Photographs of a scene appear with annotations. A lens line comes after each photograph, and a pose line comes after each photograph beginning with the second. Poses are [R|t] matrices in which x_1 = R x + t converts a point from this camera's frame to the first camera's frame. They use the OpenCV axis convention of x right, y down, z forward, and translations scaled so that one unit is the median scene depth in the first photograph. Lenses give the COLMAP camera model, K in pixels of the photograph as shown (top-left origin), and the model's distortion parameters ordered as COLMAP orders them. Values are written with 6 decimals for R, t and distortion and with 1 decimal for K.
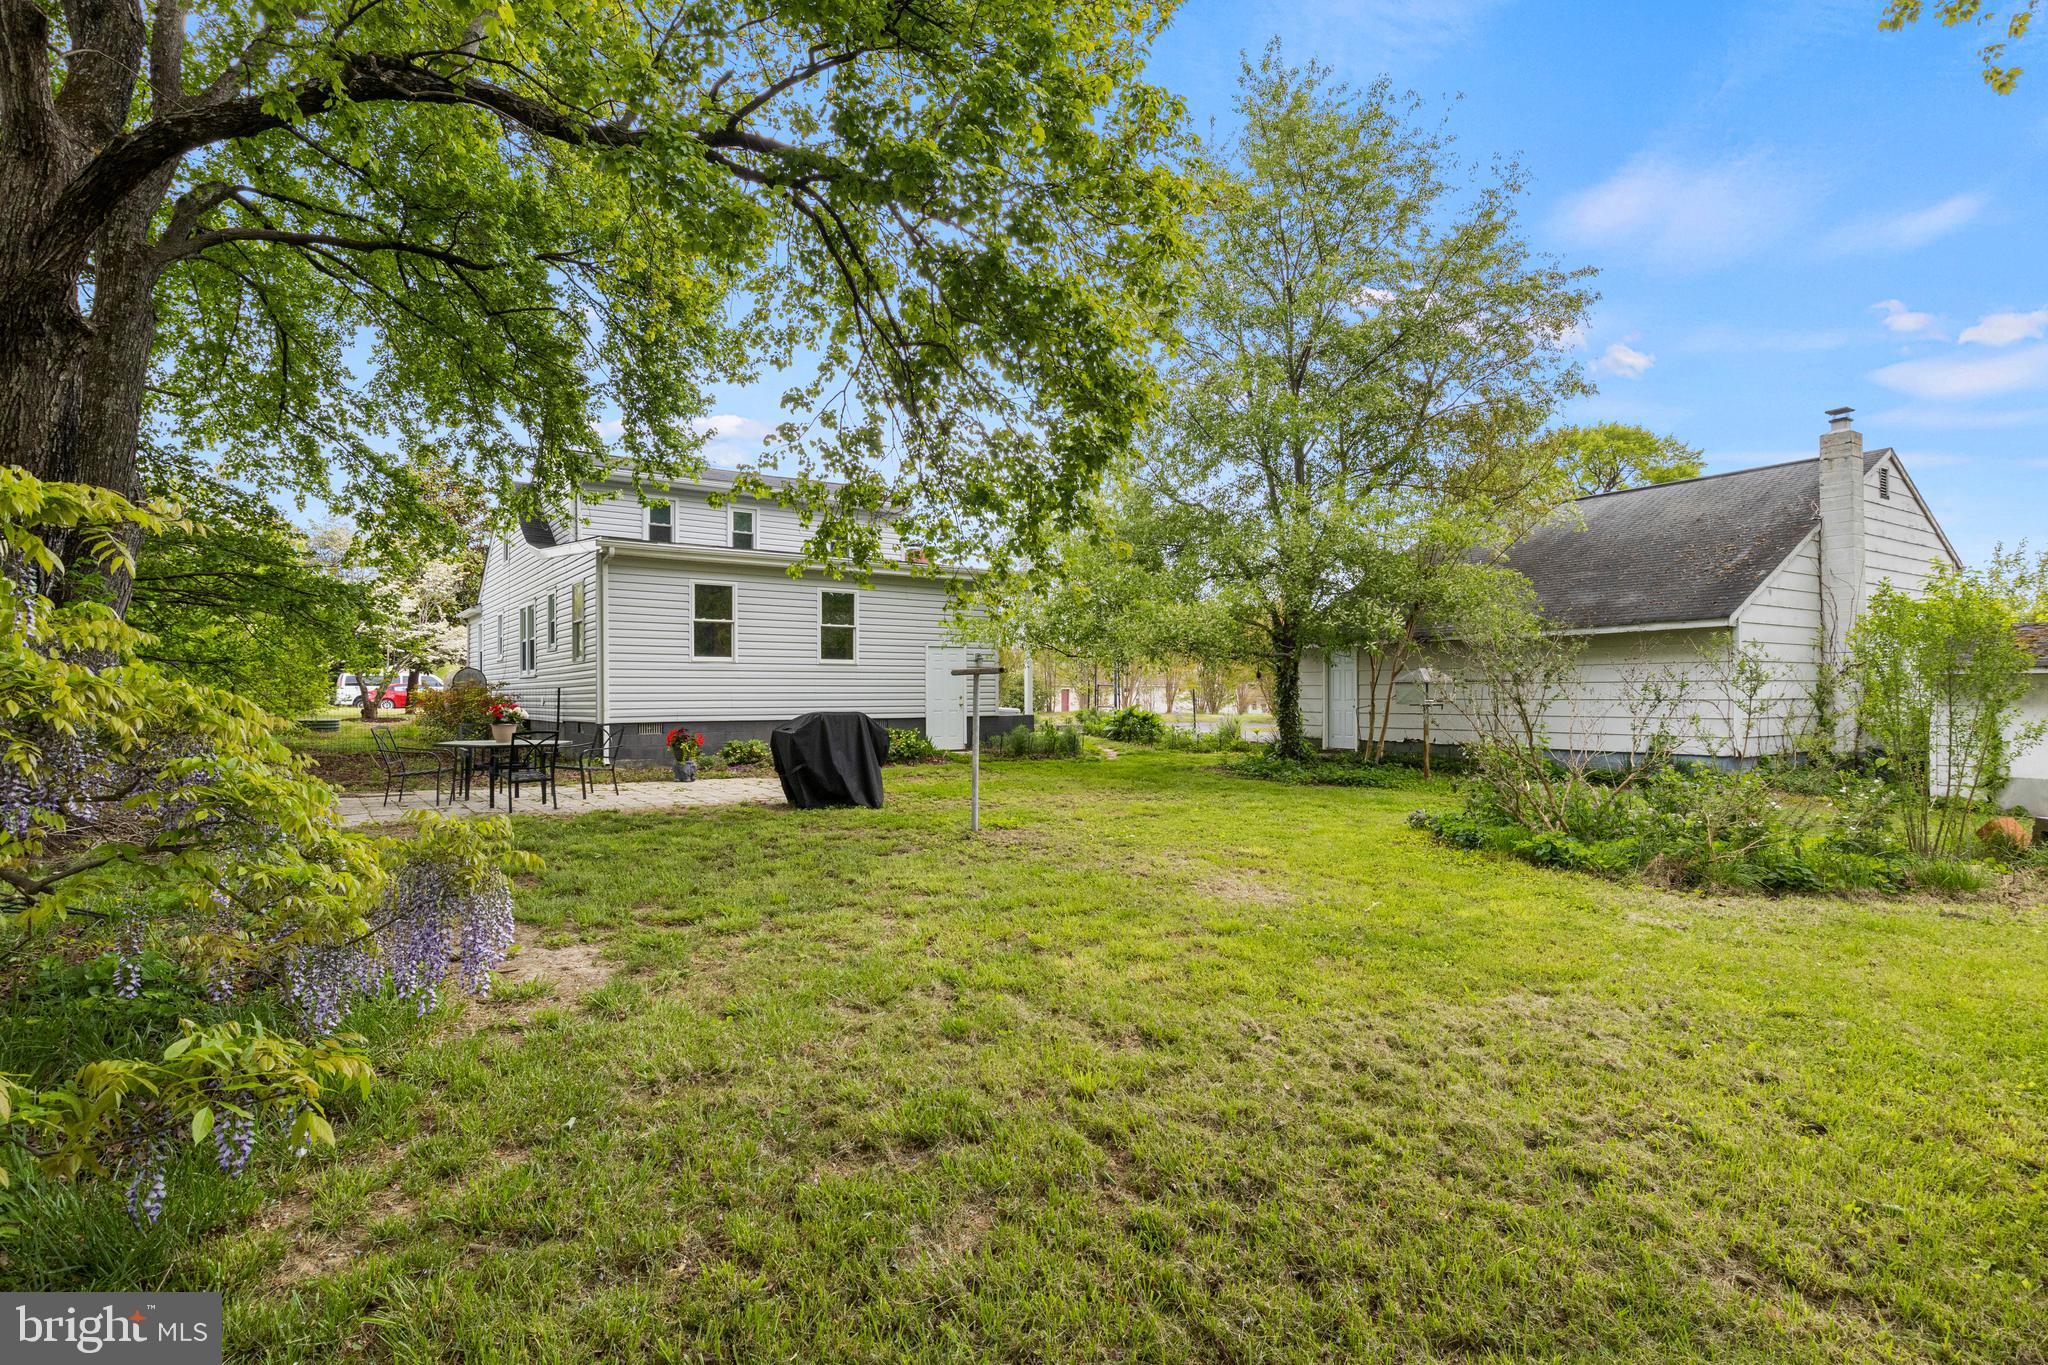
lens RADIAL K [[1017.0, 0, 1036.5], [0, 1017.0, 691.2], [0, 0, 1]] dist [0.004298, -0.001165]
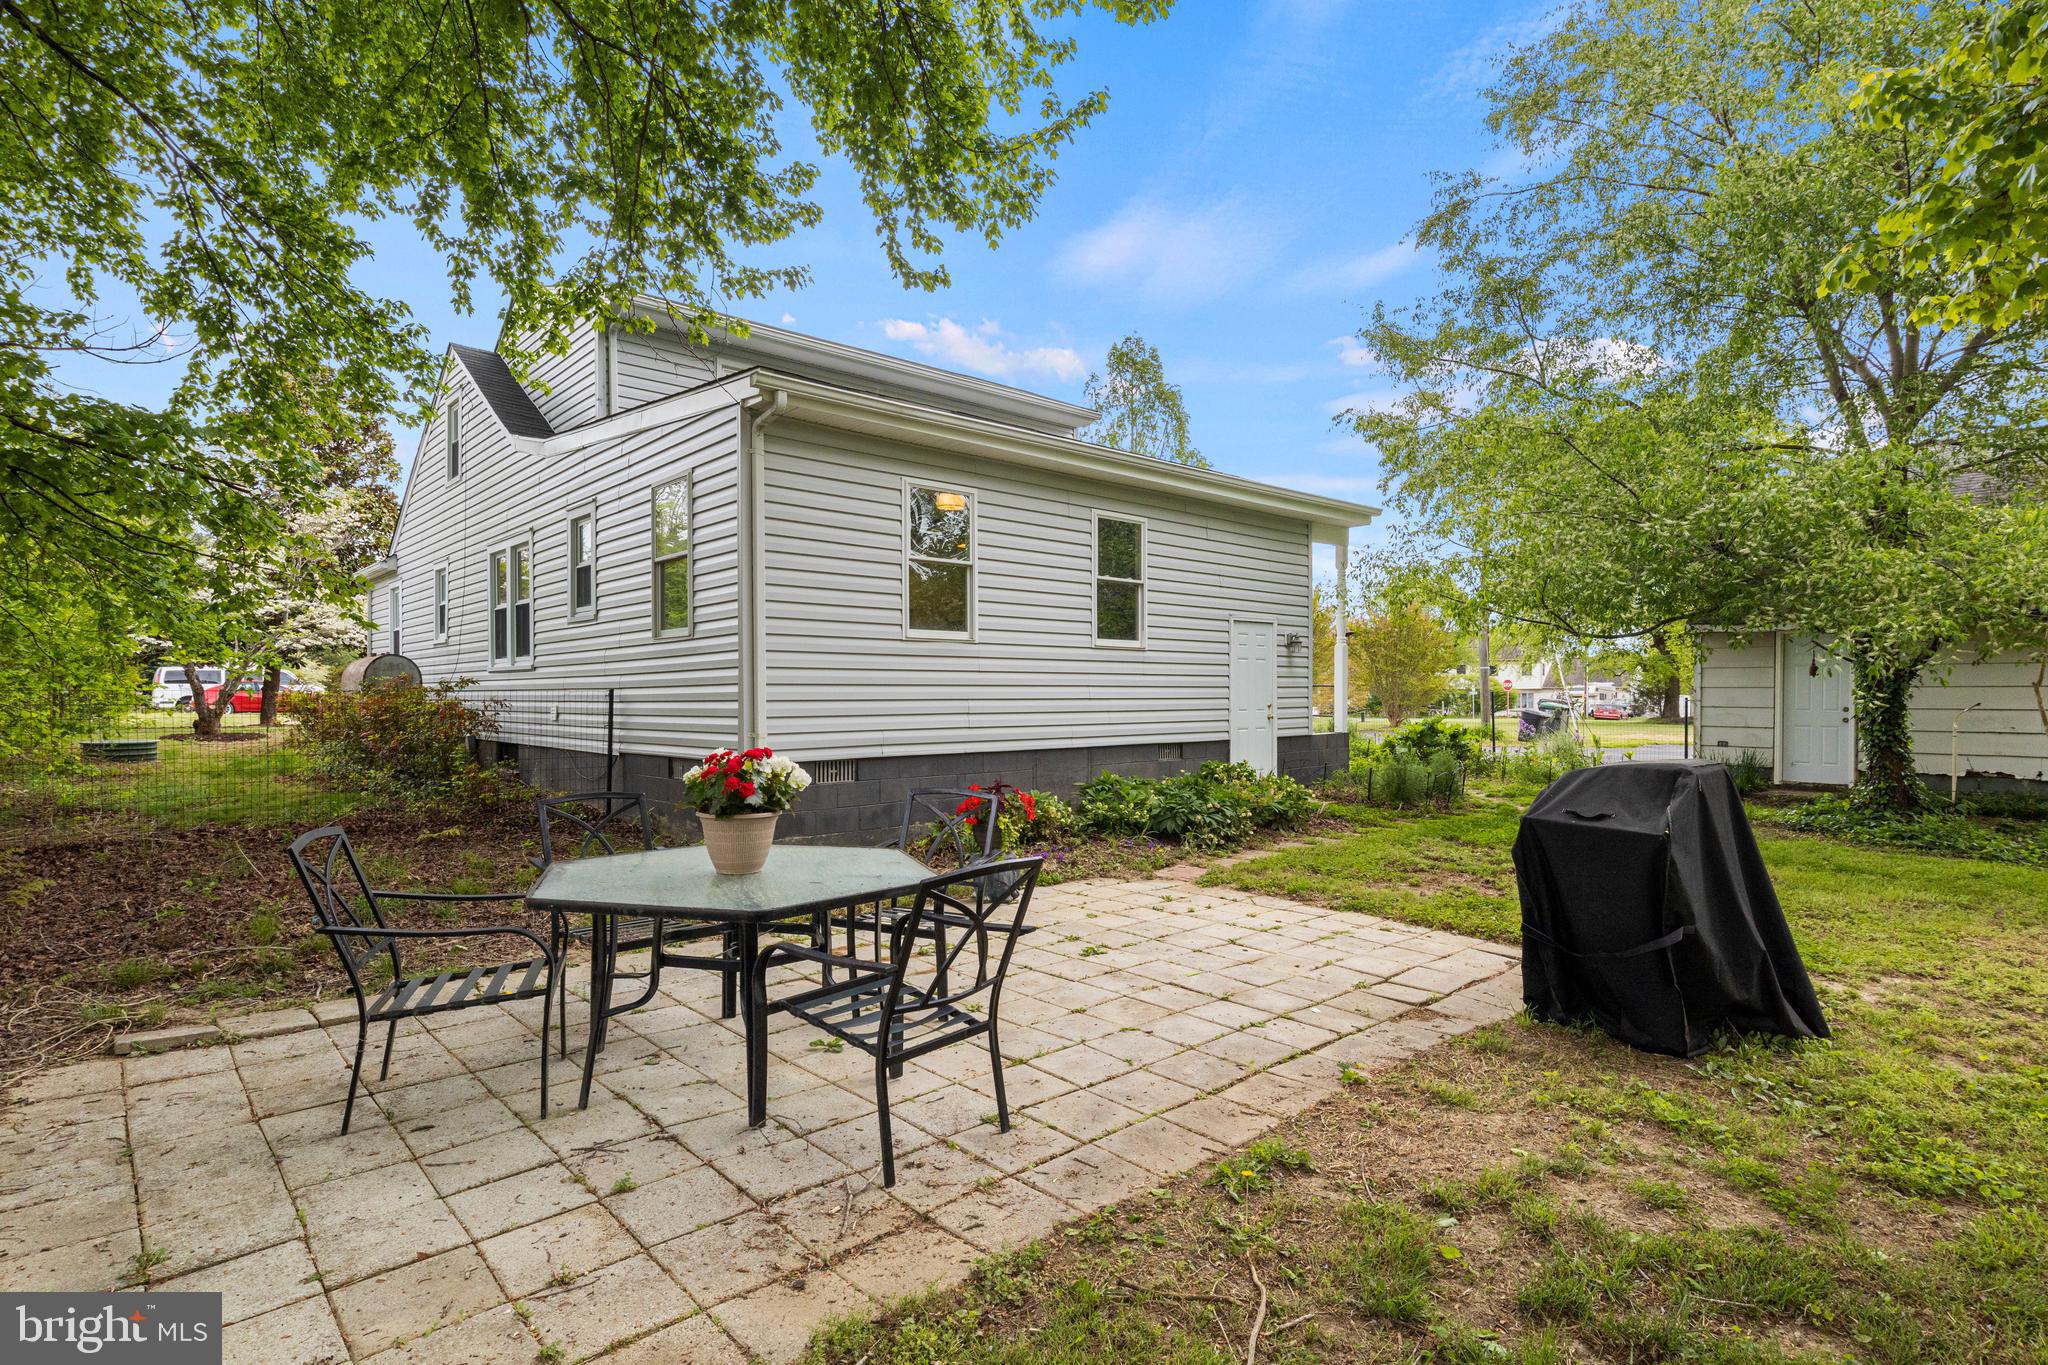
lens RADIAL K [[1017.2, 0, 1024.2], [0, 1017.2, 705.4], [0, 0, 1]] dist [0.000040, -0.000424]
pose [[0.994288, 0.000965, 0.106730, -0.304517], [-0.002501, 0.999895, 0.014265, -0.002801], [-0.106705, -0.014450, 0.994186, 0.442278]]
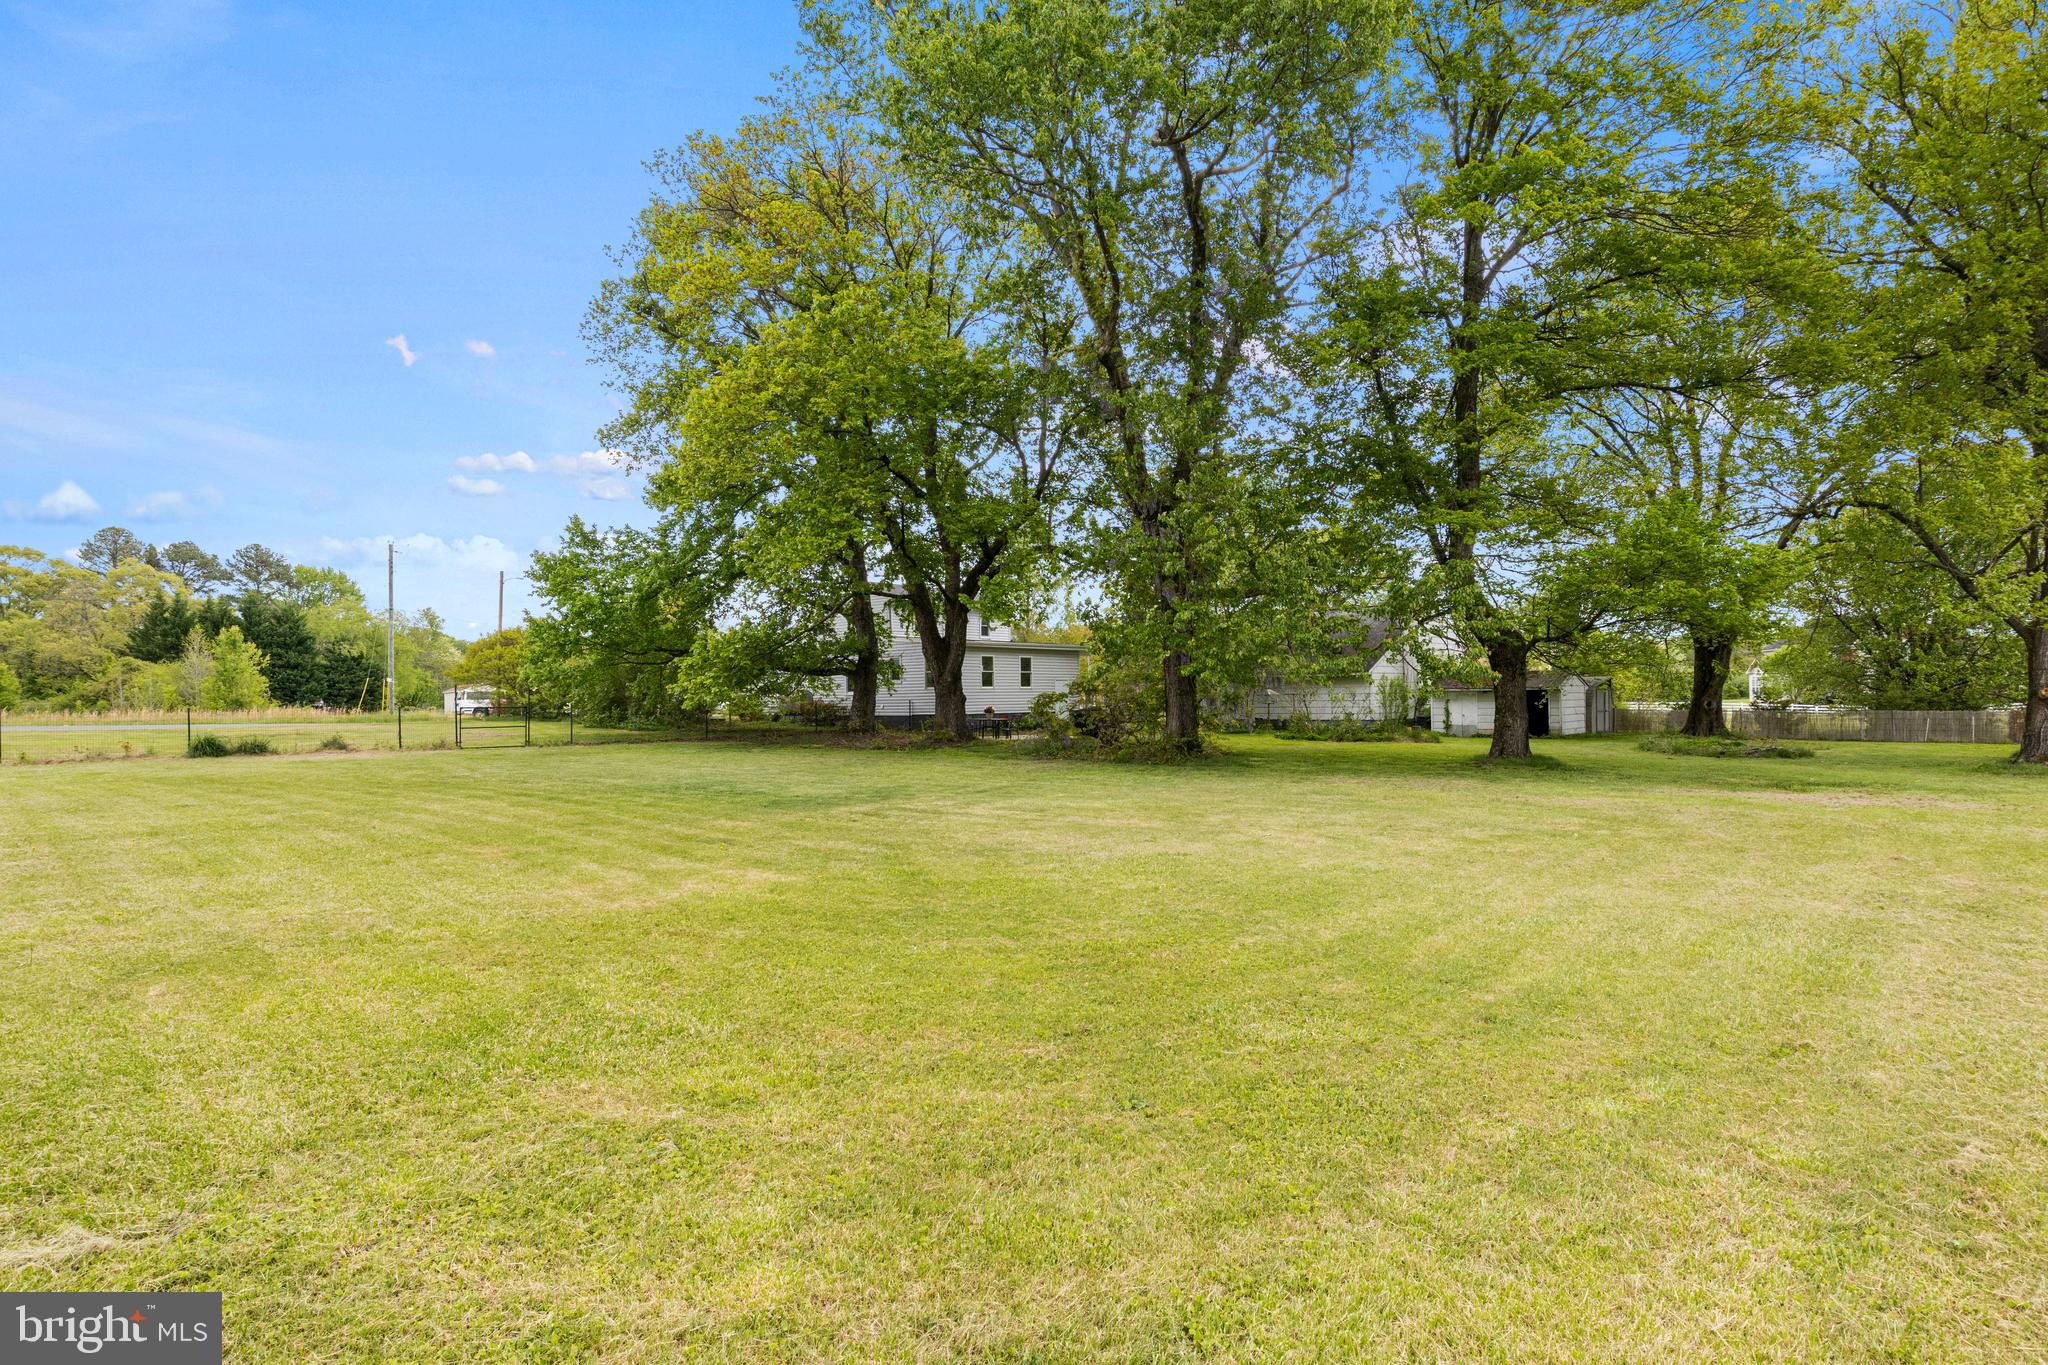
lens RADIAL K [[1017.0, 0, 1036.5], [0, 1017.0, 691.2], [0, 0, 1]] dist [0.004298, -0.001165]
pose [[0.978368, -0.007312, 0.206742, -0.644982], [0.008848, 0.999940, -0.006505, -0.005334], [-0.206682, 0.008193, 0.978374, -1.258043]]
